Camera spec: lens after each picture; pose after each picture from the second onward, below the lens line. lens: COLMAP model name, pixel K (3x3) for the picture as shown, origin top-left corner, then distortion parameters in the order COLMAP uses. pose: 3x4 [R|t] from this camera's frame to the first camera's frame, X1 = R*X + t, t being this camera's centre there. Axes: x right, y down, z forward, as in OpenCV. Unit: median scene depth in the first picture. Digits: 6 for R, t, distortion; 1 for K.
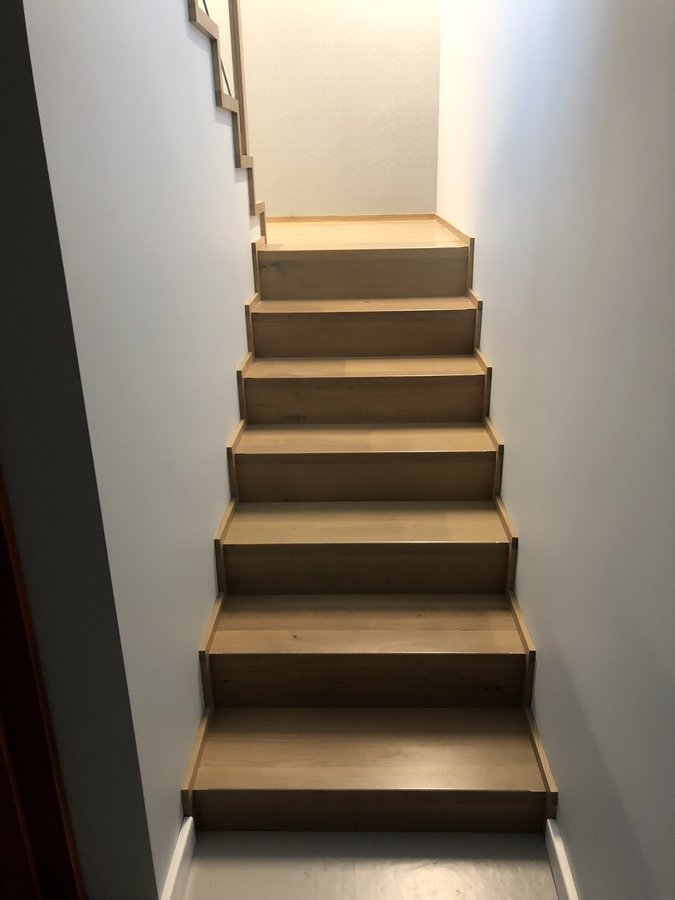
lens RADIAL K [[731.1, 0, 345.1], [0, 731.1, 442.5], [0, 0, 1]] dist [0.007763, -0.001046]
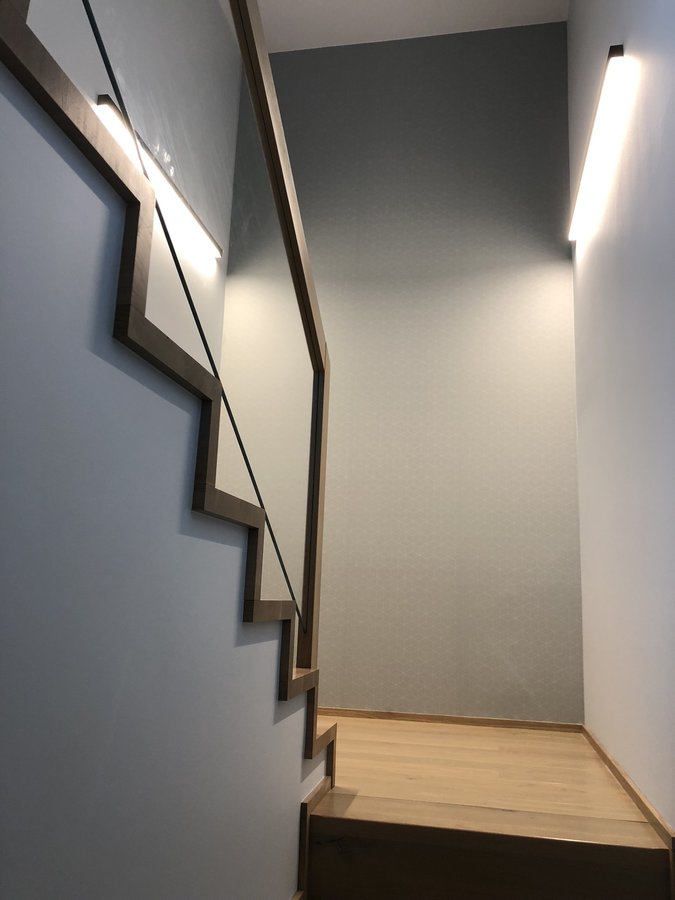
lens RADIAL K [[731.1, 0, 345.1], [0, 731.1, 442.5], [0, 0, 1]] dist [0.007763, -0.001046]
pose [[0.984787, 0.024013, -0.172099, 0.010526], [-0.113588, 0.838466, -0.532984, -0.189346], [0.131501, 0.544424, 0.828438, 0.292106]]
